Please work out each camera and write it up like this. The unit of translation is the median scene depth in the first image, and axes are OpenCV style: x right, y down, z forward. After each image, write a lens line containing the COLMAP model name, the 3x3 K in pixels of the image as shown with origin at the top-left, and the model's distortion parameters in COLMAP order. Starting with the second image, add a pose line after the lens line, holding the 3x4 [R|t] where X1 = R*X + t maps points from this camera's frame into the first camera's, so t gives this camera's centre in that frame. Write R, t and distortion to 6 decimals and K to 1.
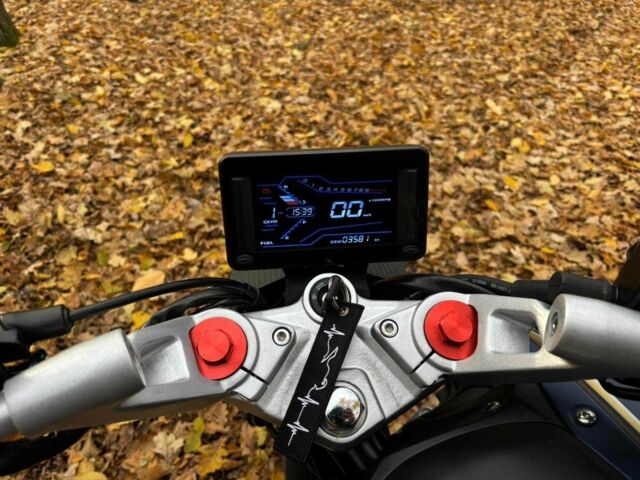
lens RADIAL K [[494.5, 0, 320.0], [0, 494.5, 240.0], [0, 0, 1]] dist [0.042187, -0.084367]
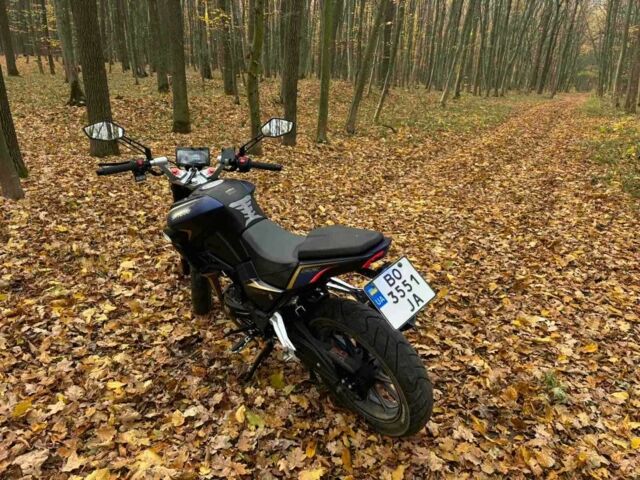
lens RADIAL K [[494.5, 0, 320.0], [0, 494.5, 240.0], [0, 0, 1]] dist [0.042187, -0.084367]
pose [[0.989671, -0.010142, 0.142995, 0.099027], [0.054671, 0.948809, -0.311082, 0.429008], [-0.132520, 0.315687, 0.939564, -0.690530]]
